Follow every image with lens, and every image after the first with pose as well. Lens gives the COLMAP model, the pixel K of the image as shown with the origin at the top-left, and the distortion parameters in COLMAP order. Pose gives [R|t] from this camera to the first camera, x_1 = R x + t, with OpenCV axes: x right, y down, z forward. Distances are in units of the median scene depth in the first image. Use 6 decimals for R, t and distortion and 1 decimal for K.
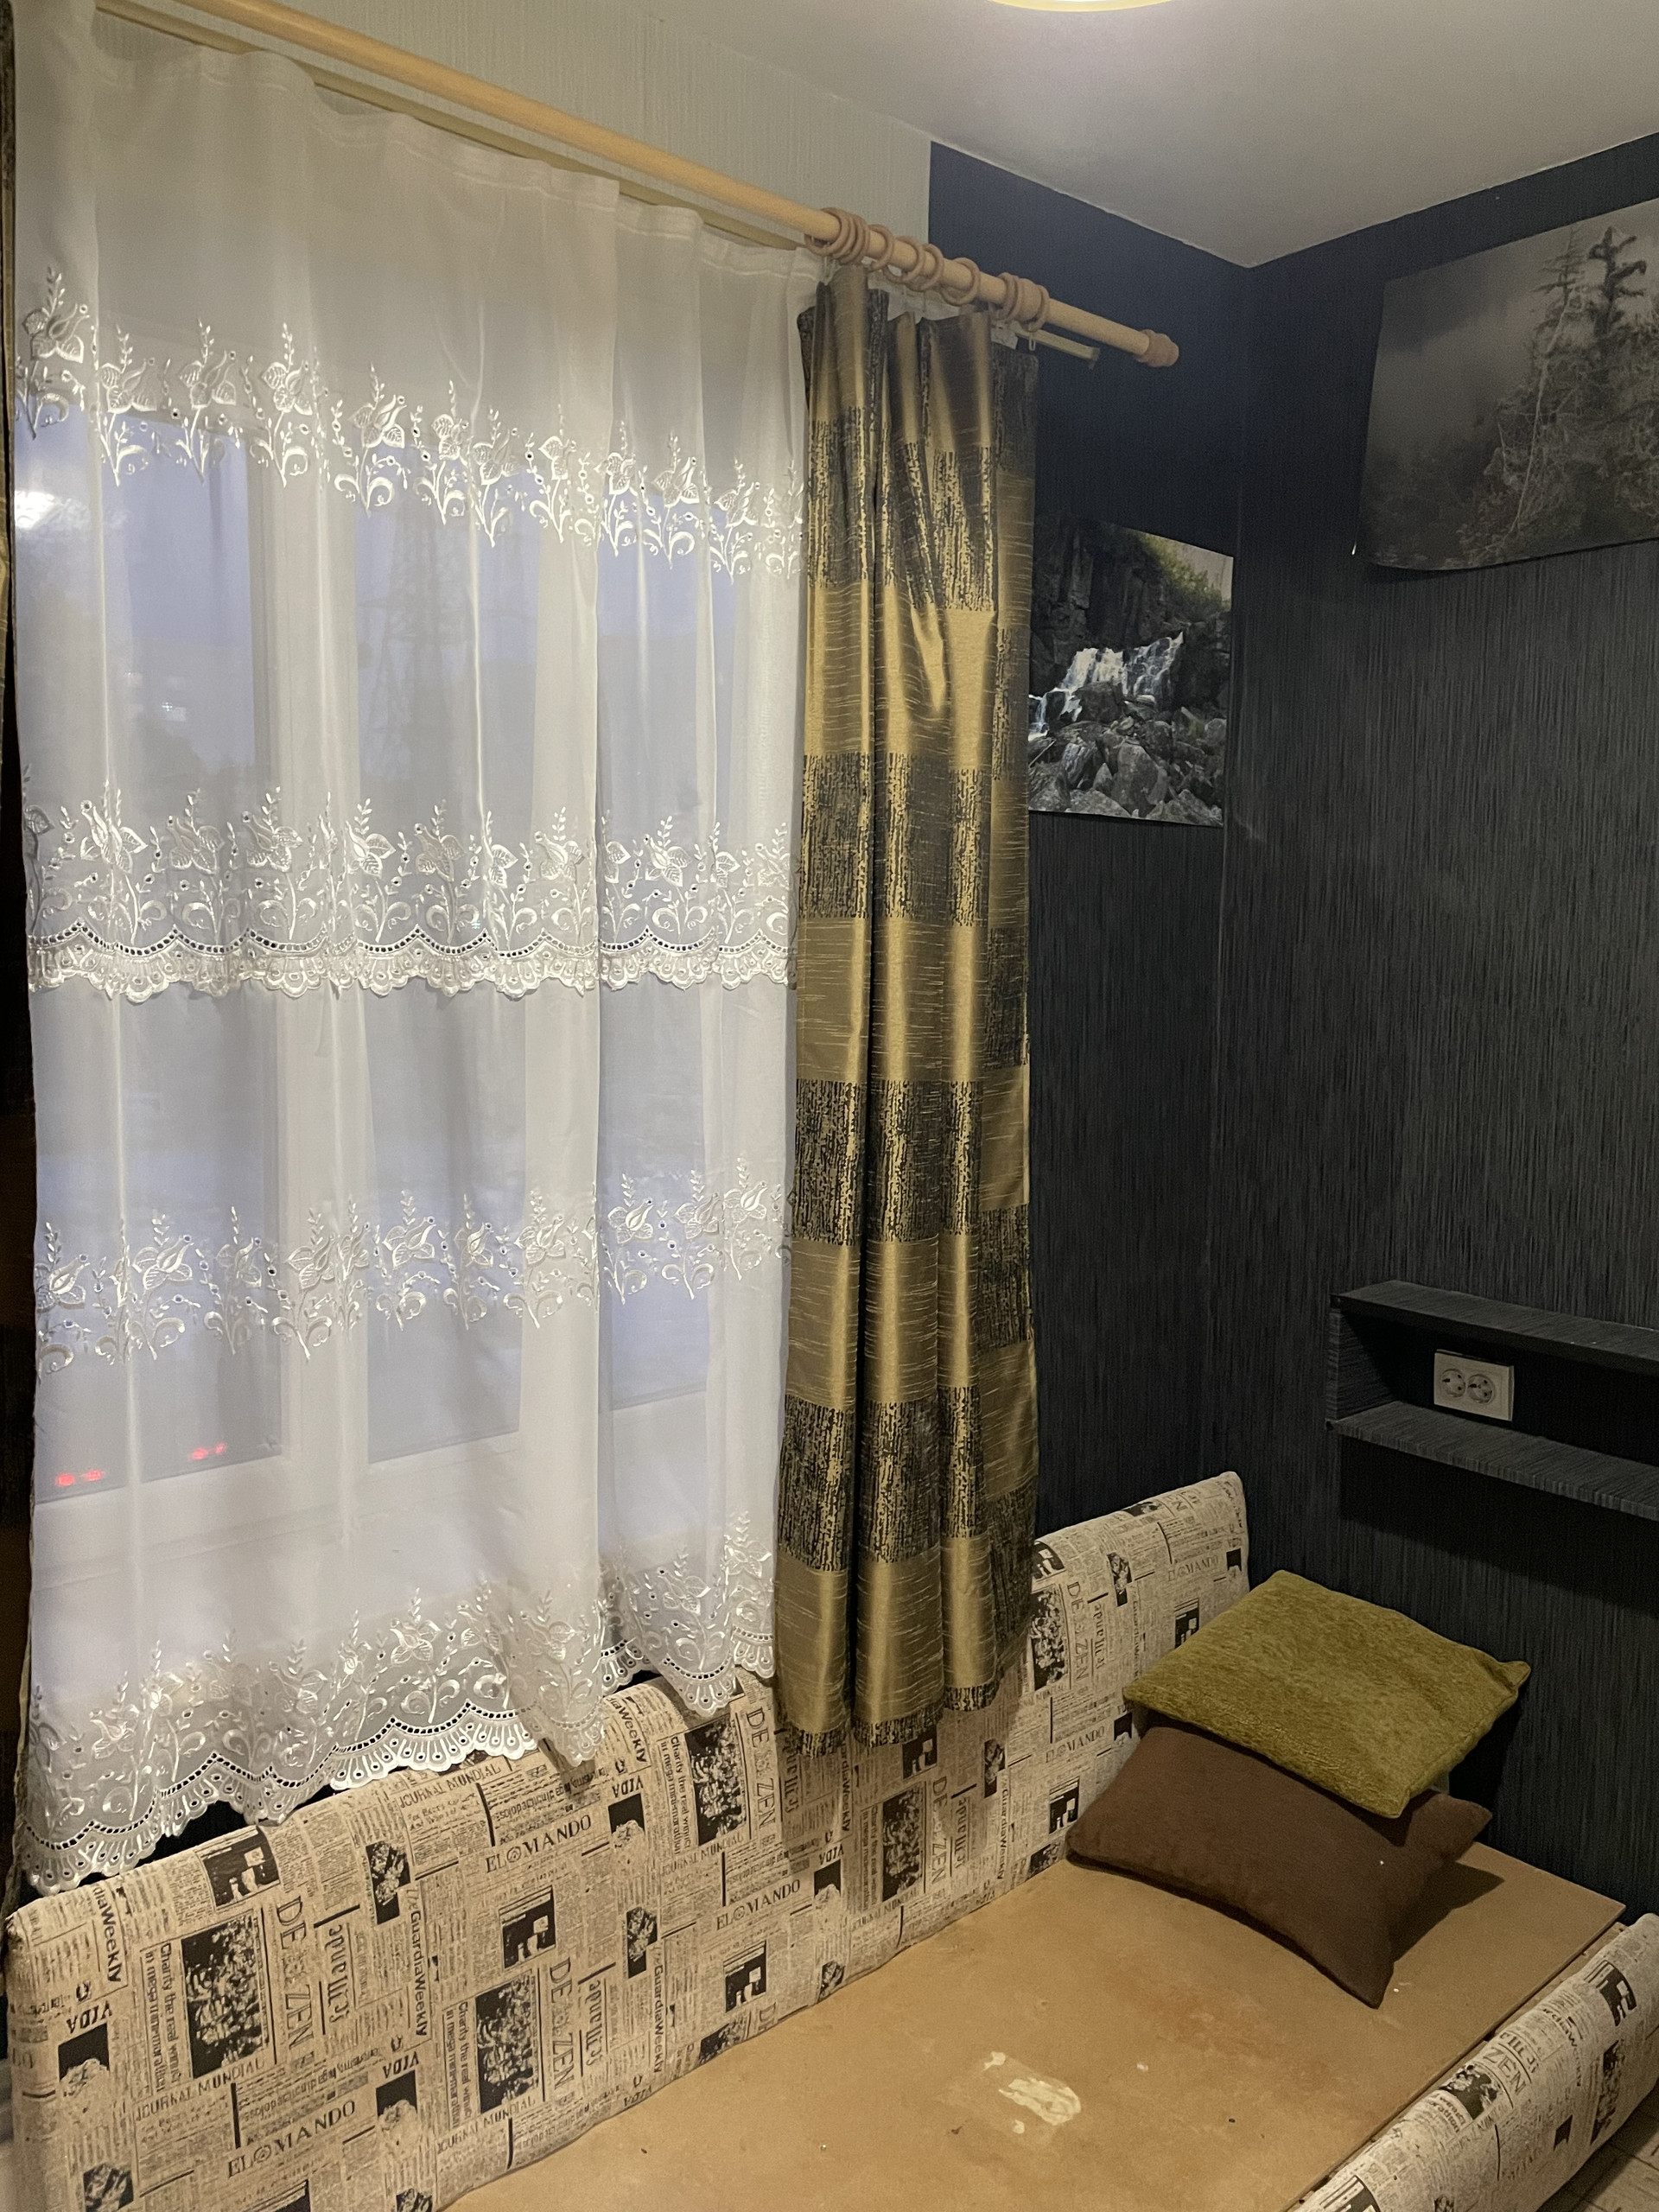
lens RADIAL K [[1665.1, 0, 843.7], [0, 1665.1, 1073.2], [0, 0, 1]] dist [0.093071, -0.117531]
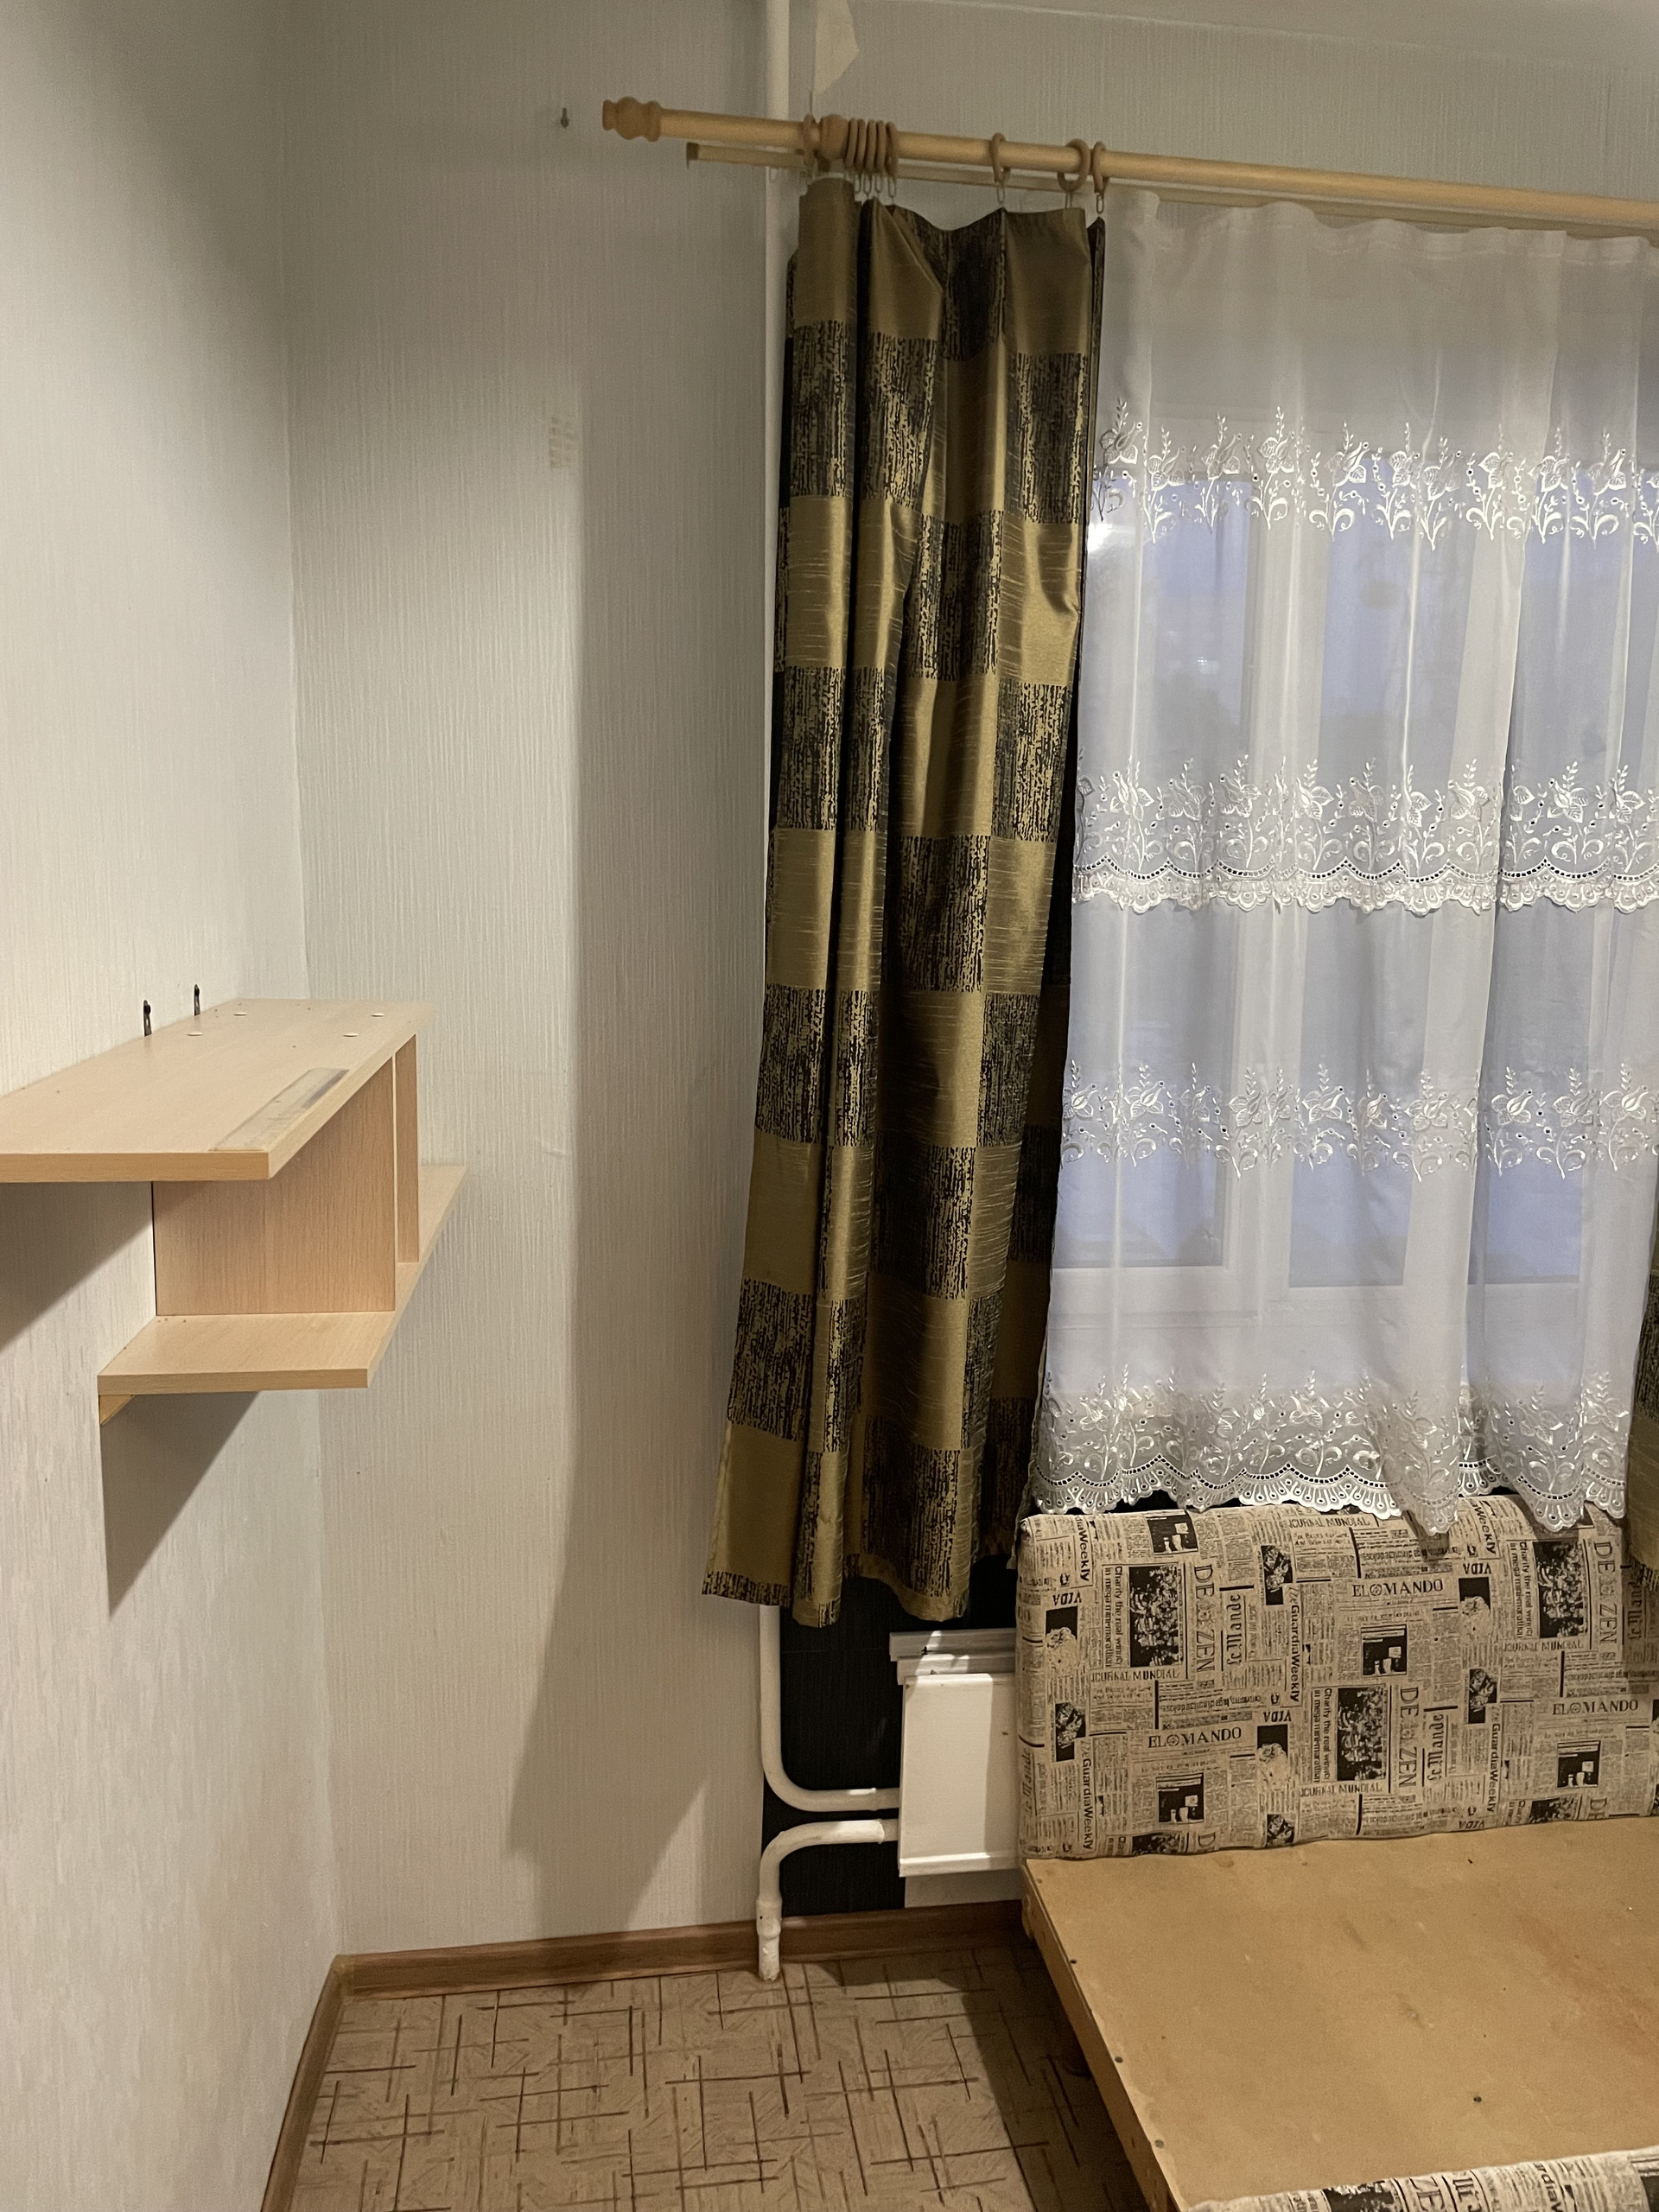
lens RADIAL K [[1613.9, 0, 829.5], [0, 1613.9, 1106.0], [0, 0, 1]] dist [0.057490, -0.096374]
pose [[0.828796, 0.084334, -0.553159, 0.119407], [-0.051354, 0.995869, 0.074886, 0.028254], [0.557189, -0.033658, 0.829703, -0.254169]]
